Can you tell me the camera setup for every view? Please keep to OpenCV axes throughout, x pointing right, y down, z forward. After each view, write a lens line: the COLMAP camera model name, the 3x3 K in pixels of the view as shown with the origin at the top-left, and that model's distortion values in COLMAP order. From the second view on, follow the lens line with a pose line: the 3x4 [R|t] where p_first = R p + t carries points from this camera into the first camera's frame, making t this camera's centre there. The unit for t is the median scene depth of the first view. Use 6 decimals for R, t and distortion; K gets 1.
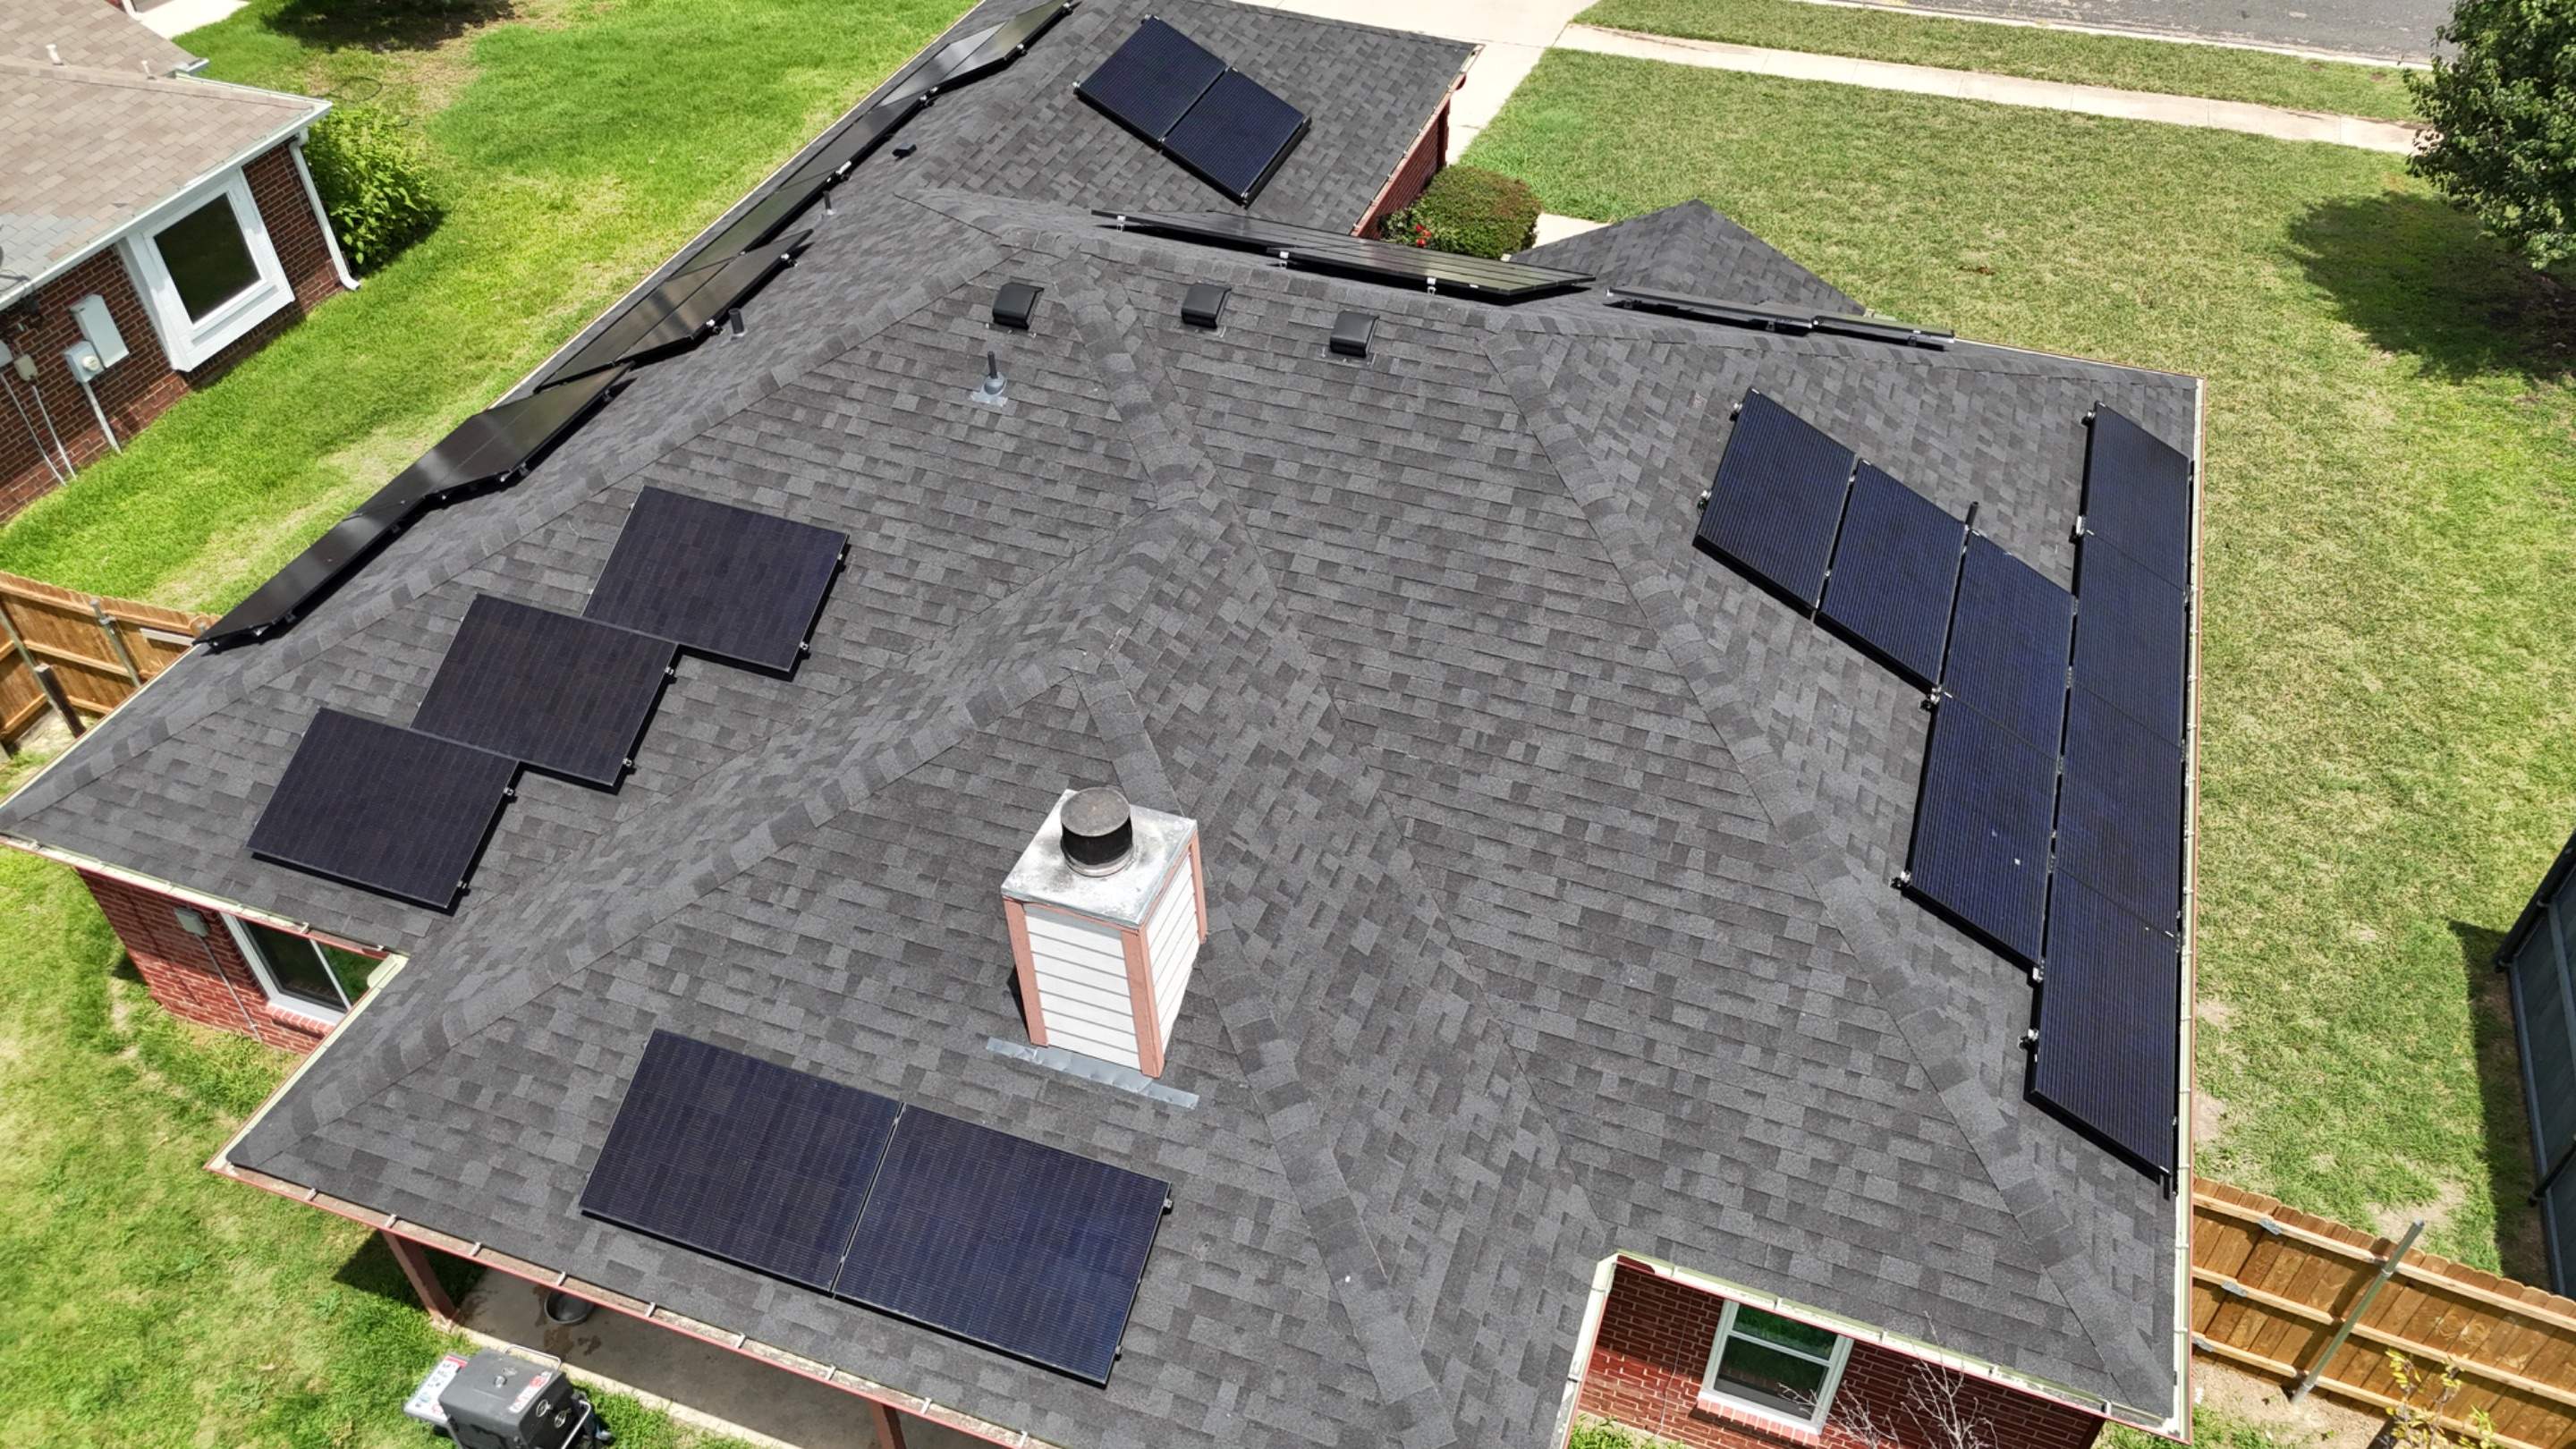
lens RADIAL K [[1895.4, 0, 1291.3], [0, 1895.4, 723.0], [0, 0, 1]] dist [0.076689, -0.073980]
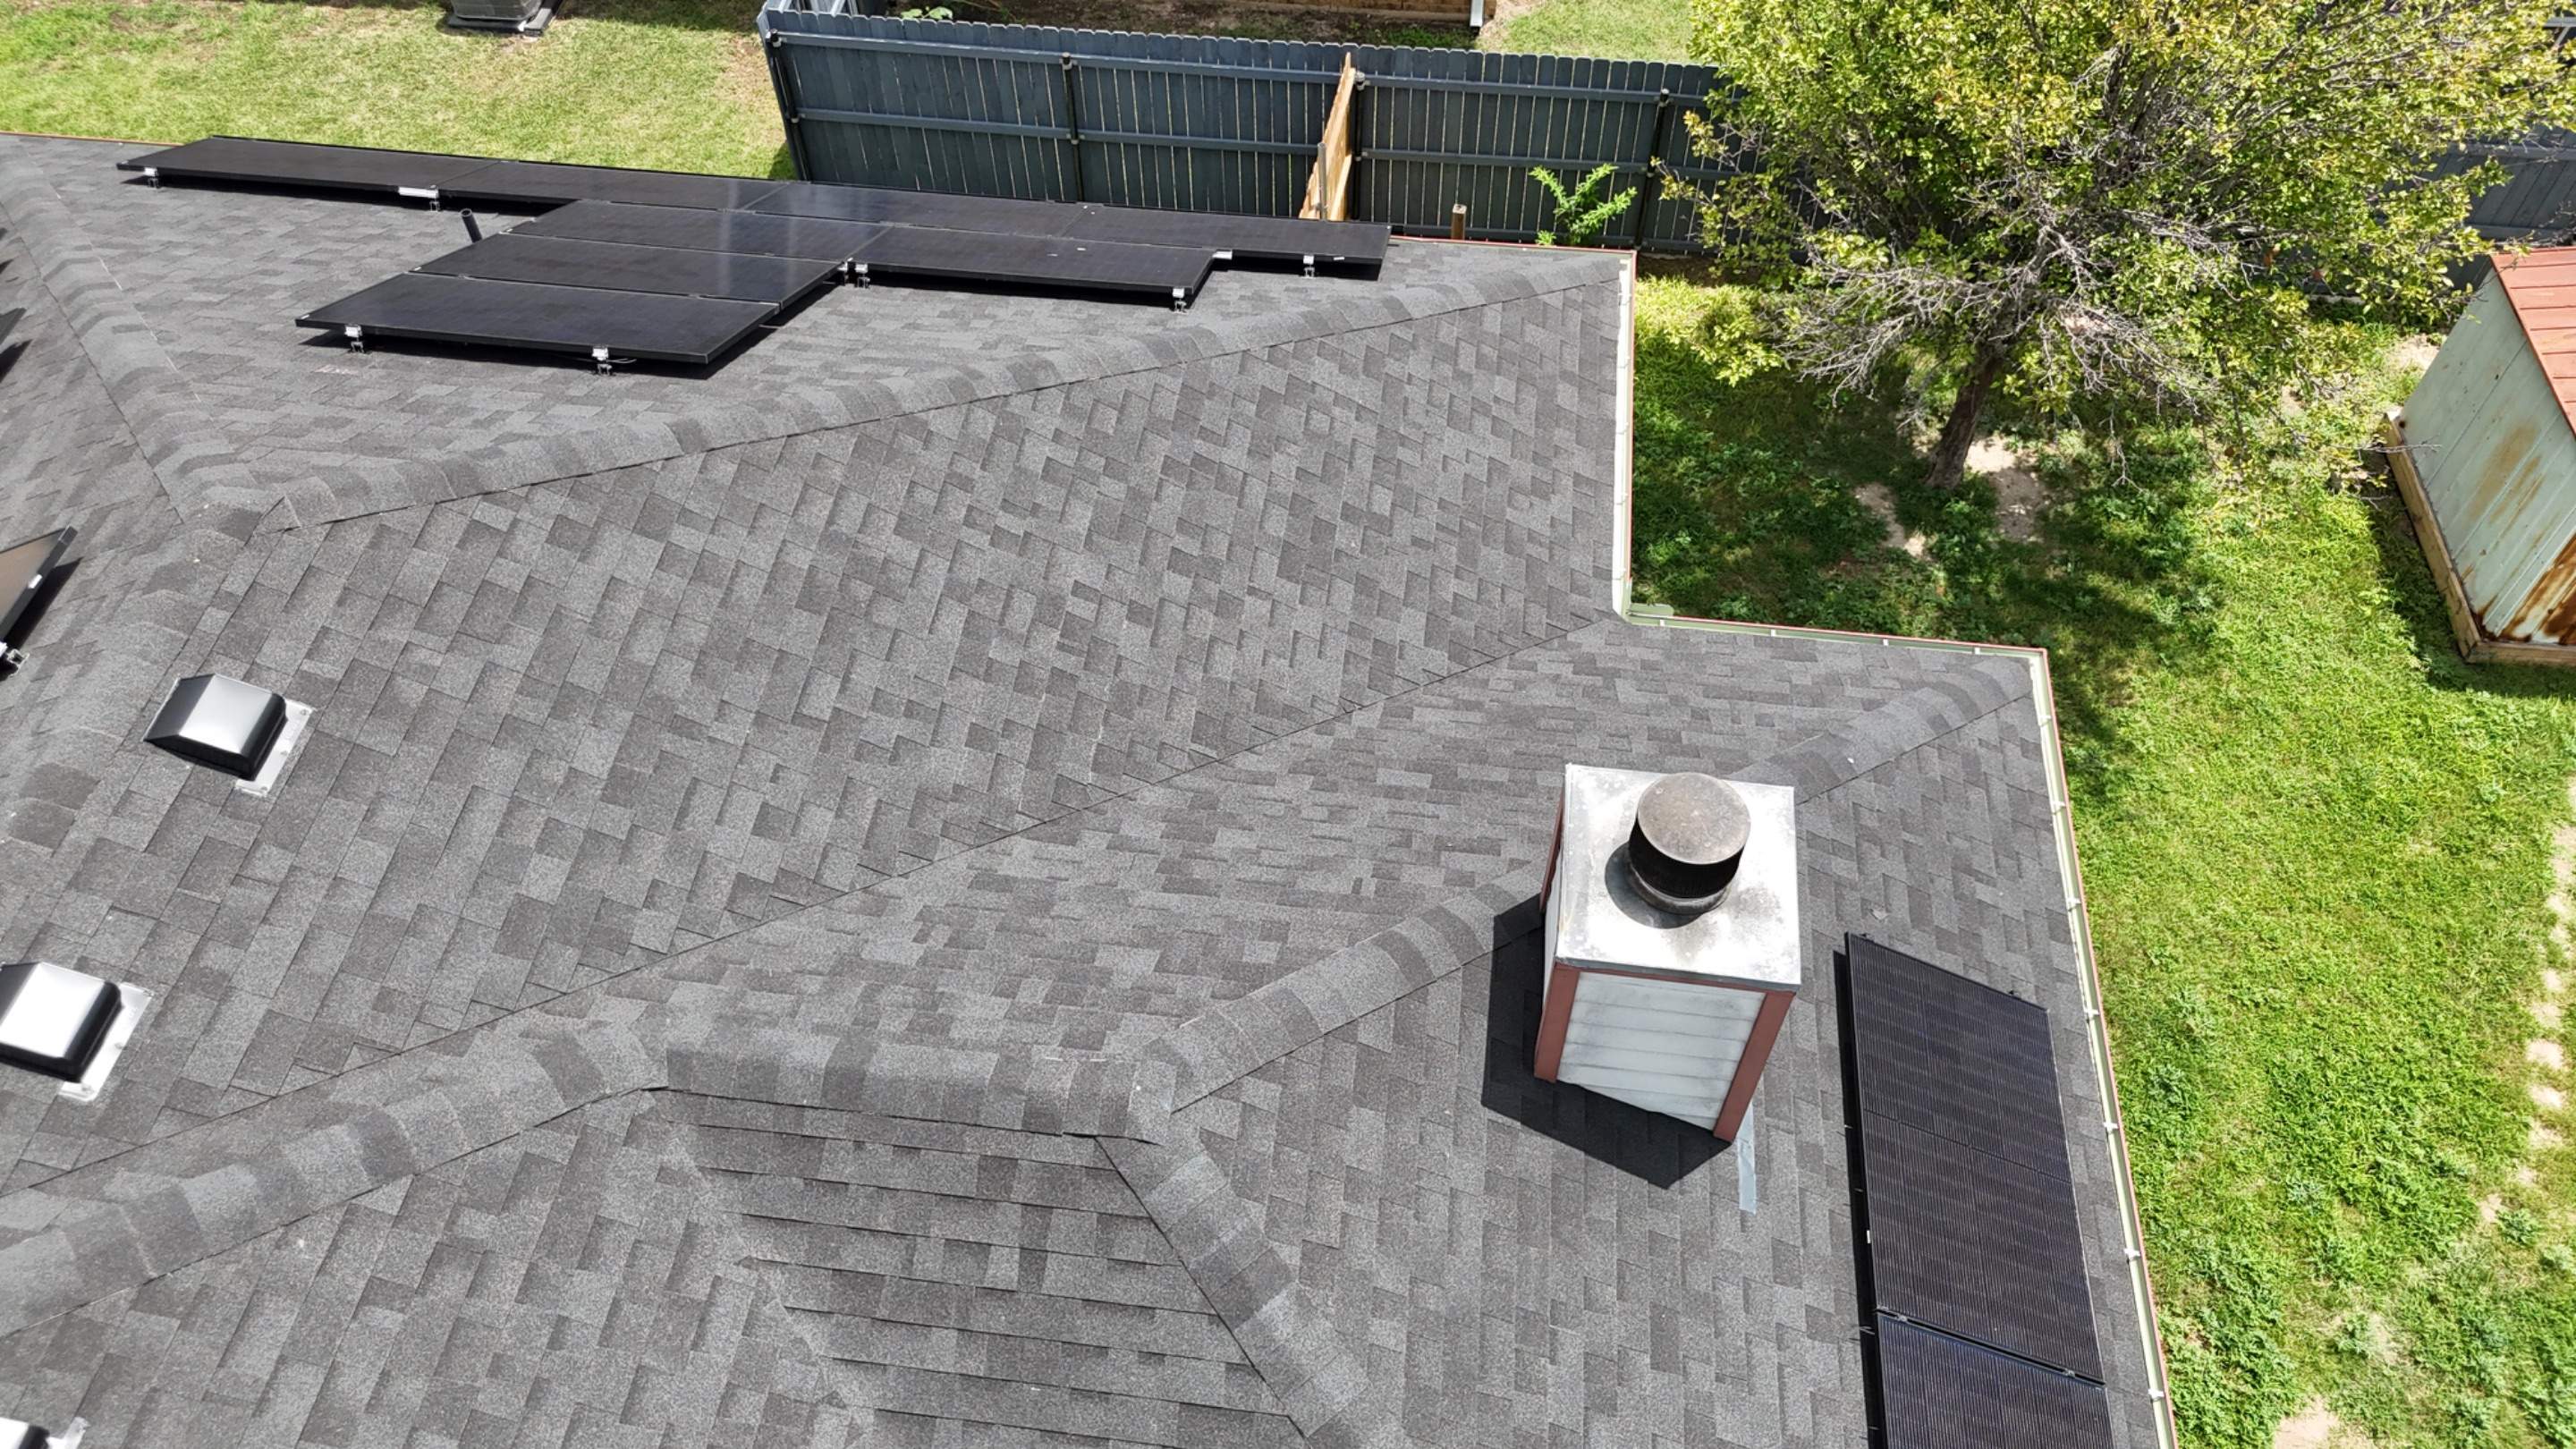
lens RADIAL K [[1904.8, 0, 1292.4], [0, 1904.8, 718.3], [0, 0, 1]] dist [0.062427, -0.055914]
pose [[-0.230516, -0.763336, 0.603474, -0.298932], [0.658892, 0.333920, 0.674061, -0.332424], [-0.716047, 0.553006, 0.425982, 0.561804]]
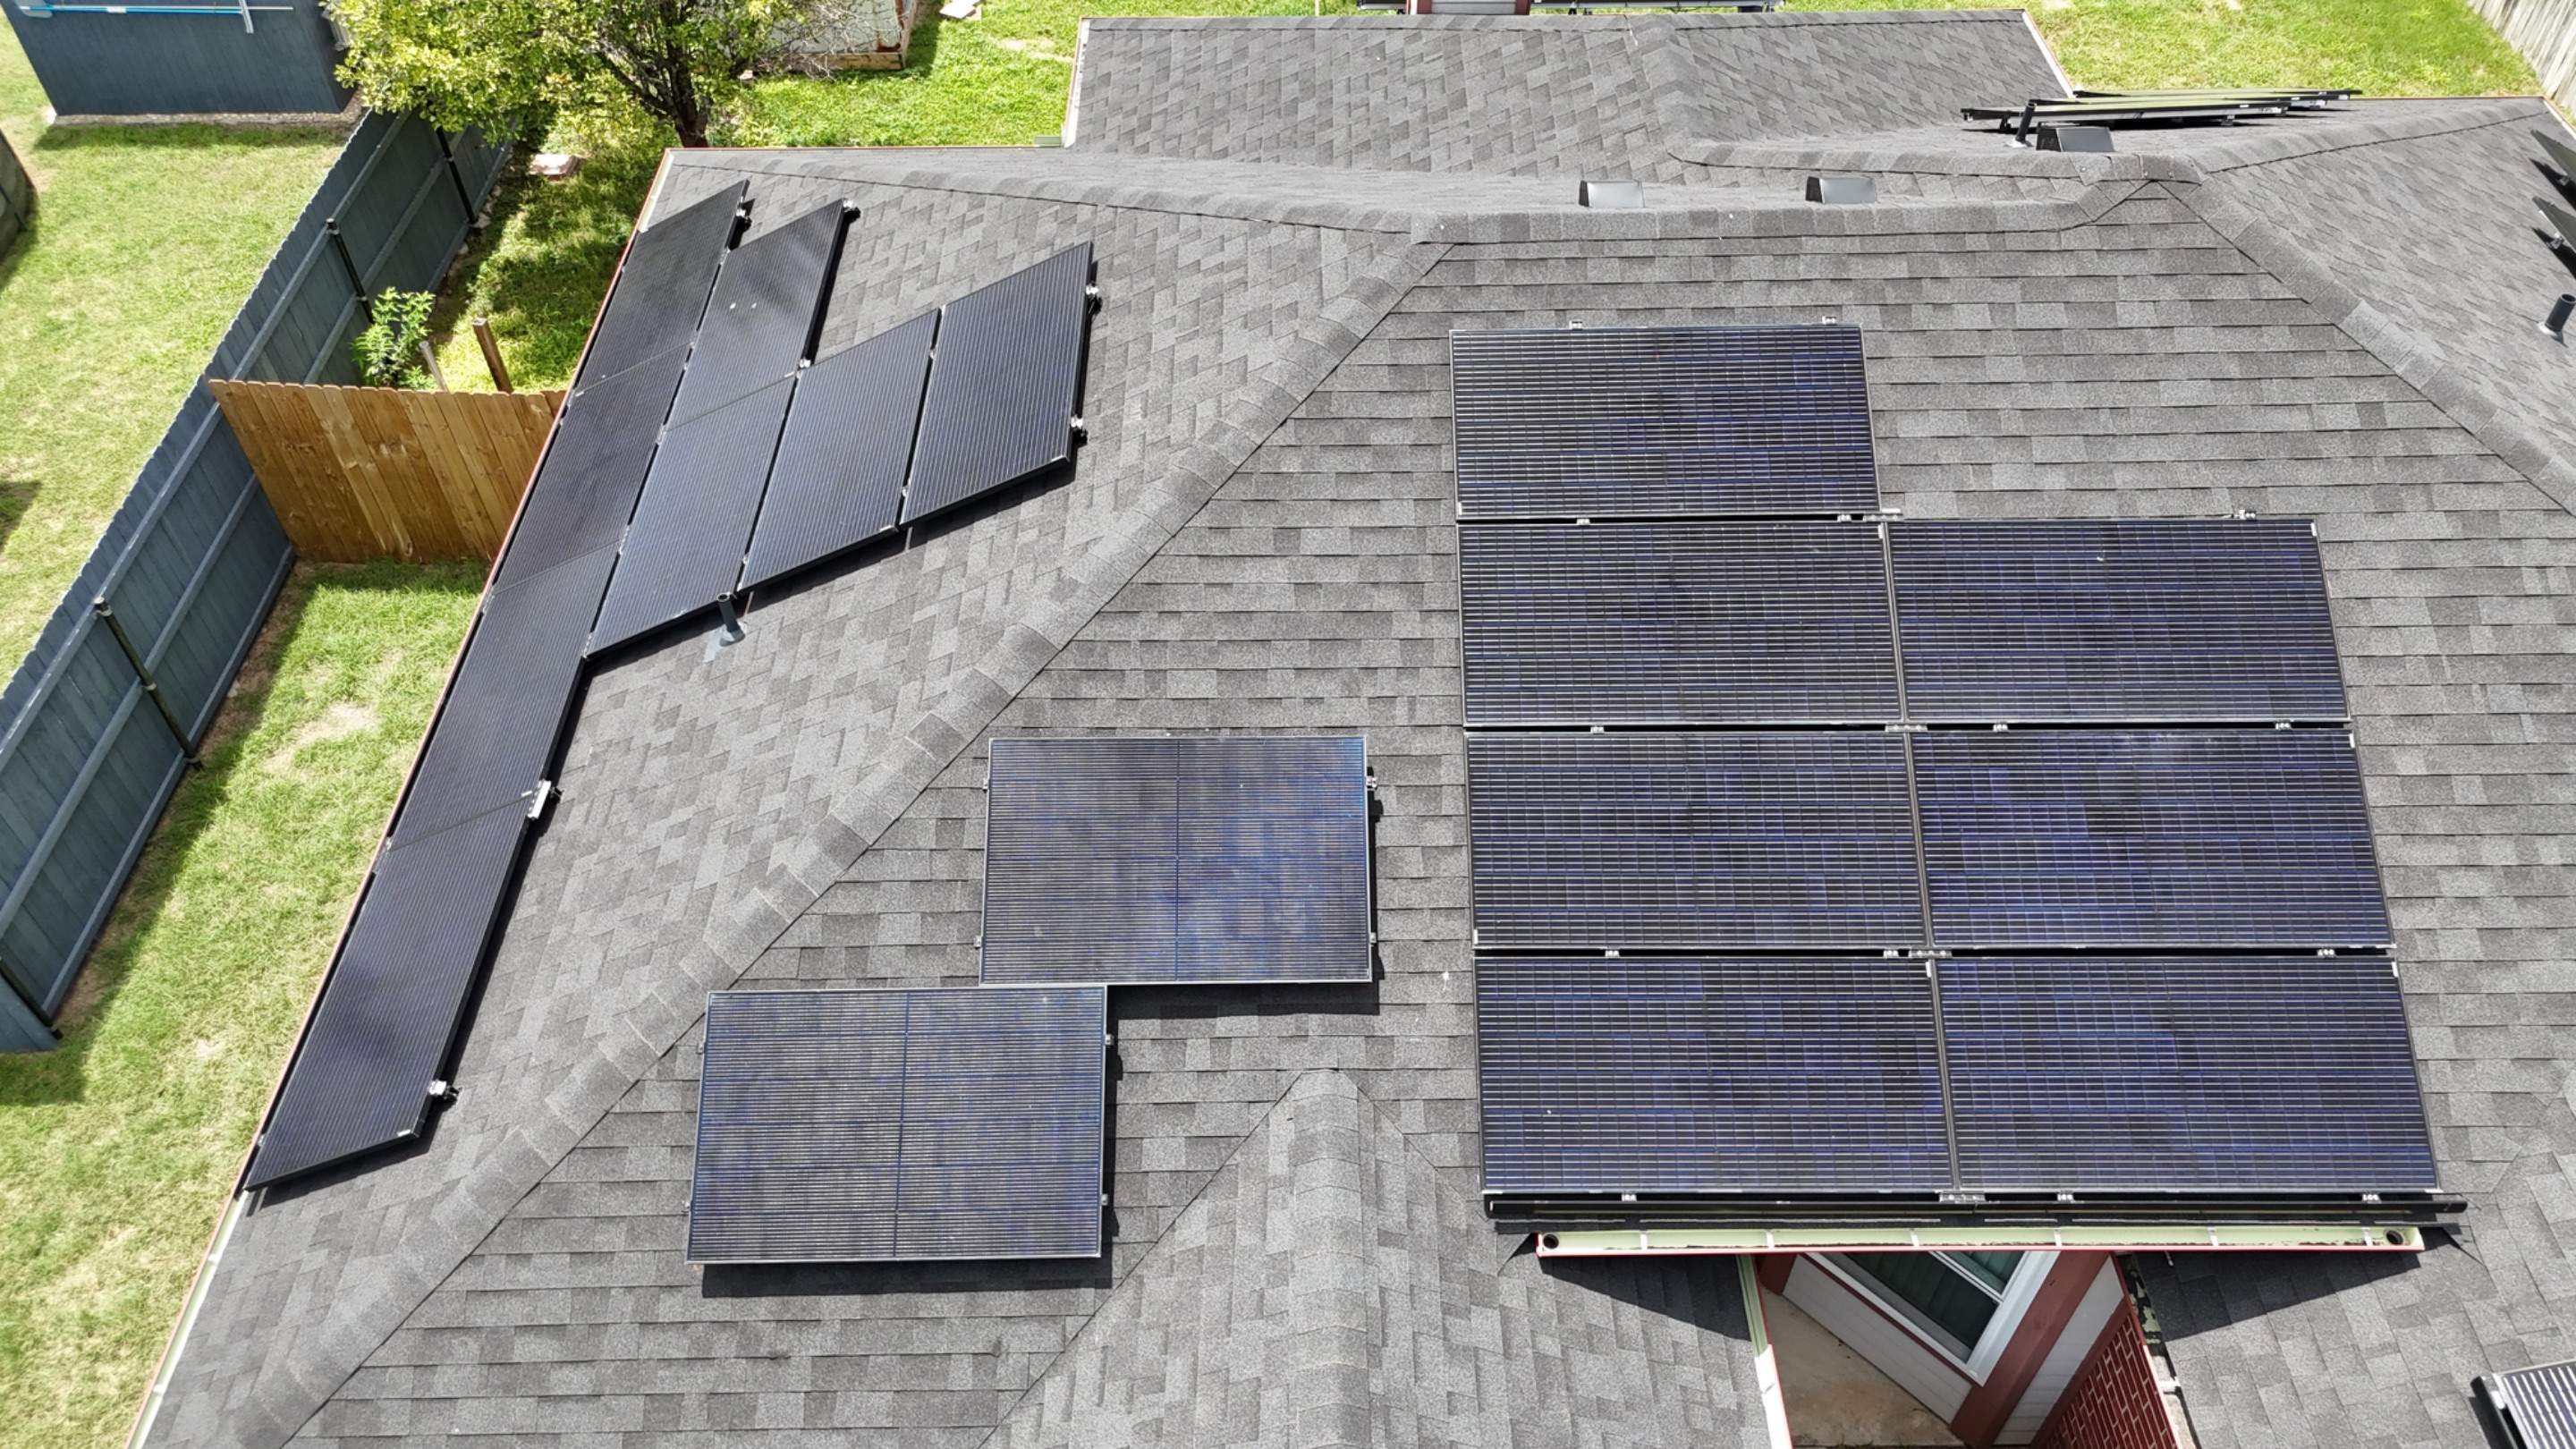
lens RADIAL K [[1910.9, 0, 1291.2], [0, 1910.9, 702.3], [0, 0, 1]] dist [0.064321, -0.062310]
pose [[-0.936157, 0.257200, -0.239703, 0.336952], [-0.230616, 0.065401, 0.970844, -0.797953], [0.265378, 0.964143, -0.001912, 1.074194]]
